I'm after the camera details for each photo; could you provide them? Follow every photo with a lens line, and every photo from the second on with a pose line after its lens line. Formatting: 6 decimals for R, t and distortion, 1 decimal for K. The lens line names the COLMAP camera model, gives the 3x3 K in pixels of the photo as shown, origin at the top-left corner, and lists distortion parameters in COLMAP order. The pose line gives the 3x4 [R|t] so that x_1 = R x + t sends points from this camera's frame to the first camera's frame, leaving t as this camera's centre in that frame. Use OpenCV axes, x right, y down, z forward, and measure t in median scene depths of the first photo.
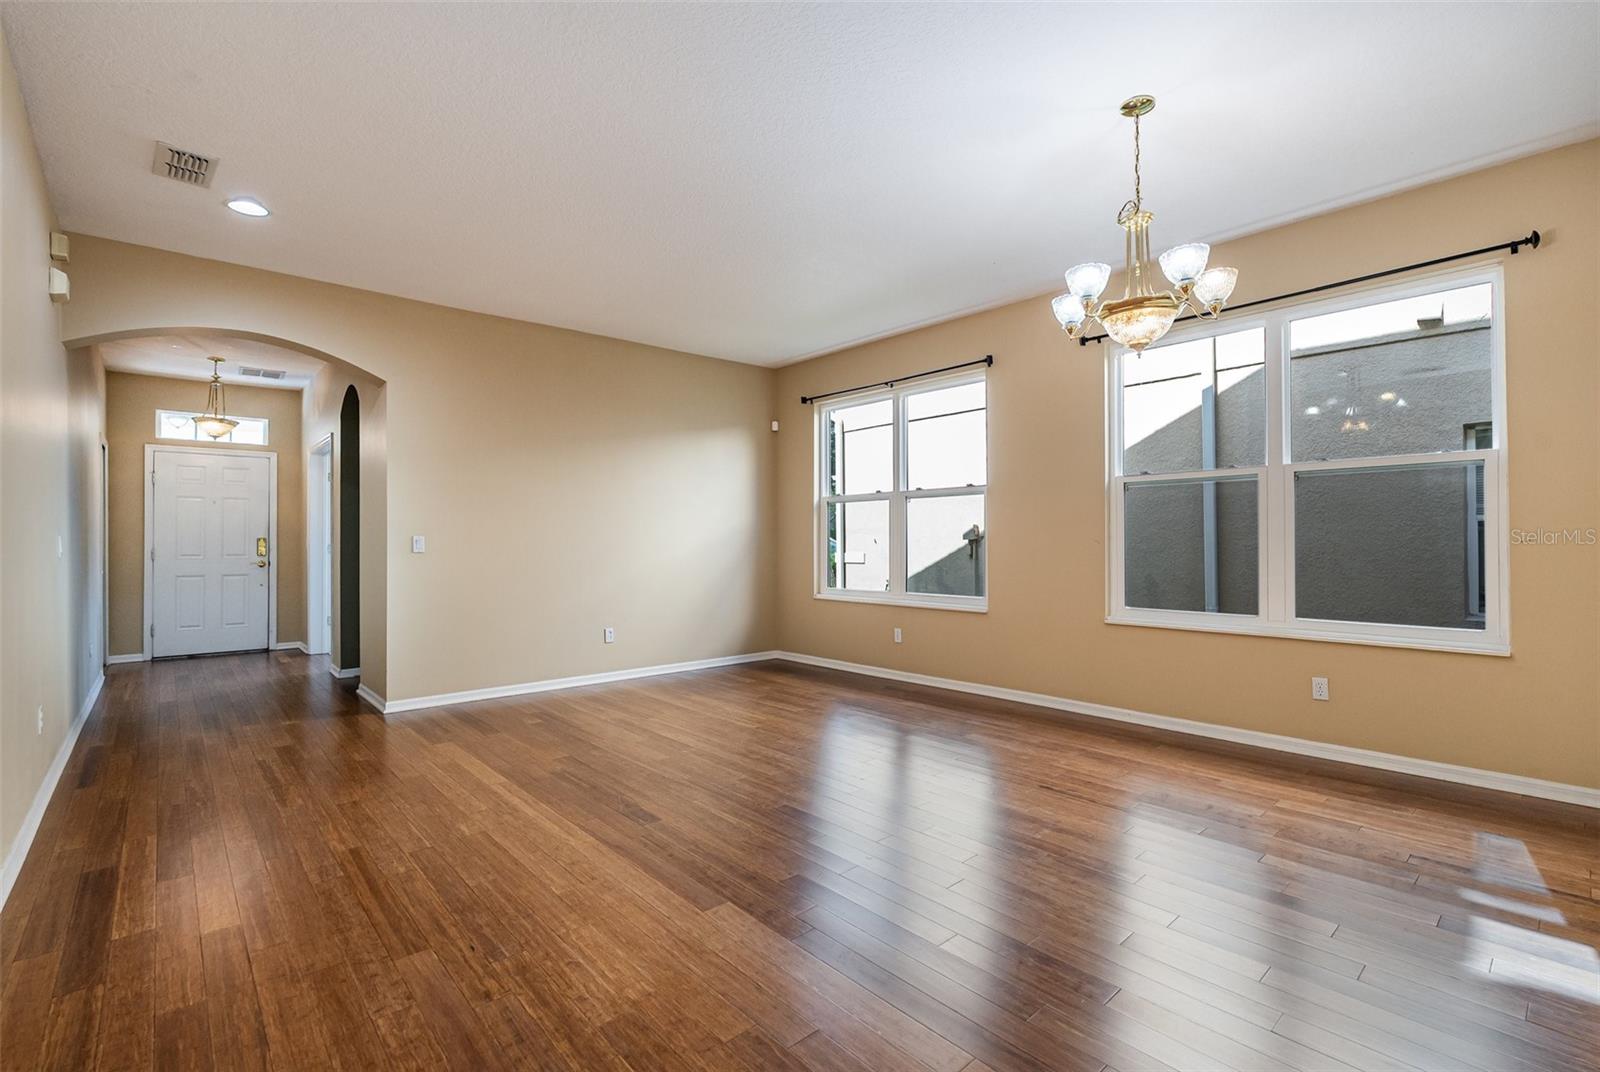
lens RADIAL K [[723.7, 0, 799.0], [0, 723.7, 535.9], [0, 0, 1]] dist [-0.007474, -0.000412]
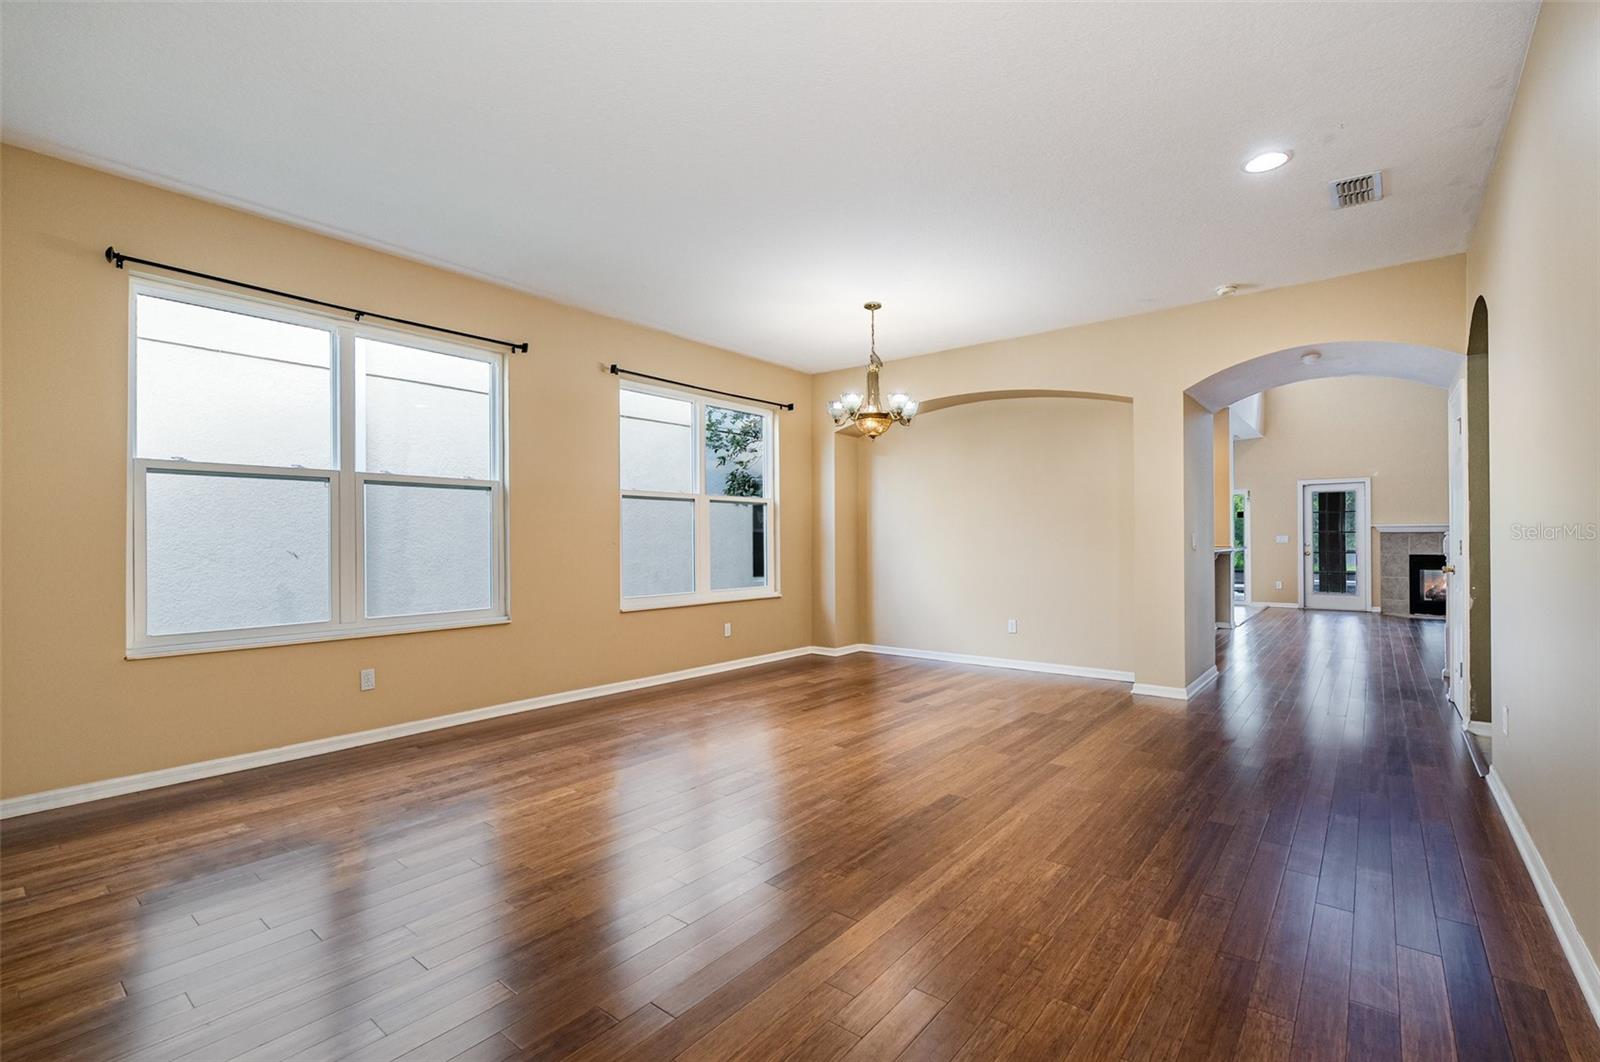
lens RADIAL K [[723.7, 0, 800.6], [0, 723.7, 535.2], [0, 0, 1]] dist [-0.007474, -0.000412]
pose [[-0.173627, 0.012006, 0.984738, -1.106398], [-0.002916, 0.999915, -0.012705, 0.011169], [-0.984807, -0.005077, -0.173578, 1.262719]]
